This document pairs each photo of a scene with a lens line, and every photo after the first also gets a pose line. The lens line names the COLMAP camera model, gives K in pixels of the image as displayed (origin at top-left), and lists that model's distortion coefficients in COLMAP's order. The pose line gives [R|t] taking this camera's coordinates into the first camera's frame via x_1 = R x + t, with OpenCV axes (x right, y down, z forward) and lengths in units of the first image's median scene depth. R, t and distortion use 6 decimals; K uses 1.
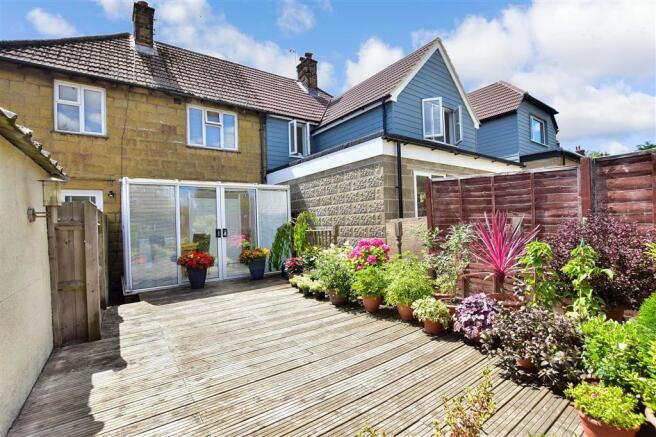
lens RADIAL K [[290.3, 0, 326.9], [0, 290.3, 221.4], [0, 0, 1]] dist [-0.017920, 0.000555]
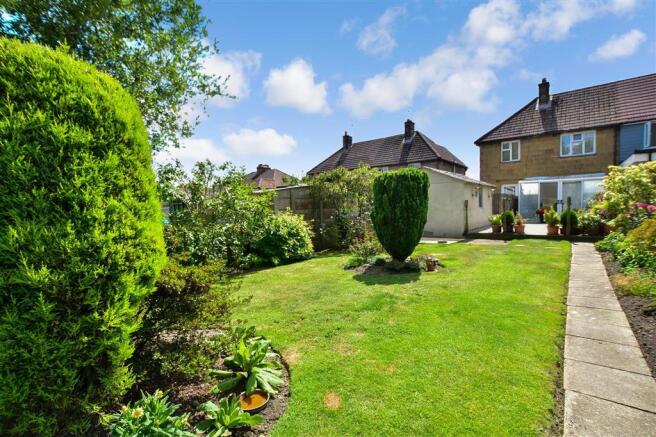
lens RADIAL K [[290.3, 0, 327.9], [0, 290.3, 217.9], [0, 0, 1]] dist [-0.017920, 0.000555]
pose [[0.239541, 0.064755, -0.968724, 0.953027], [0.004568, 0.997687, 0.067820, 0.004979], [0.970875, -0.020671, 0.238692, -0.898686]]
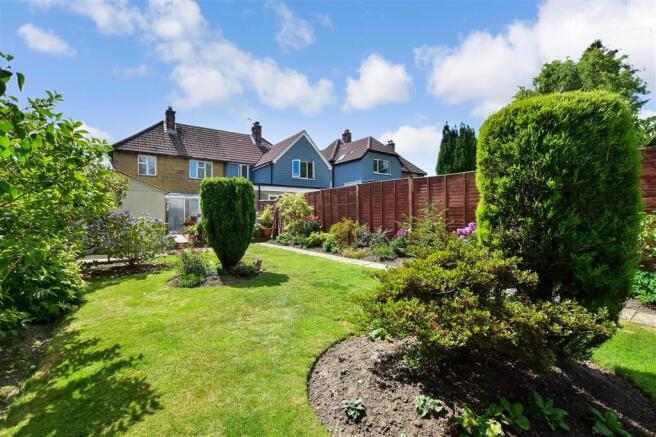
lens RADIAL K [[290.3, 0, 330.5], [0, 290.3, 219.3], [0, 0, 1]] dist [-0.017920, 0.000555]
pose [[0.999669, 0.025144, -0.005480, 0.618783], [-0.025137, 0.999683, 0.001266, 0.031658], [0.005510, -0.001128, 0.999984, -1.211279]]
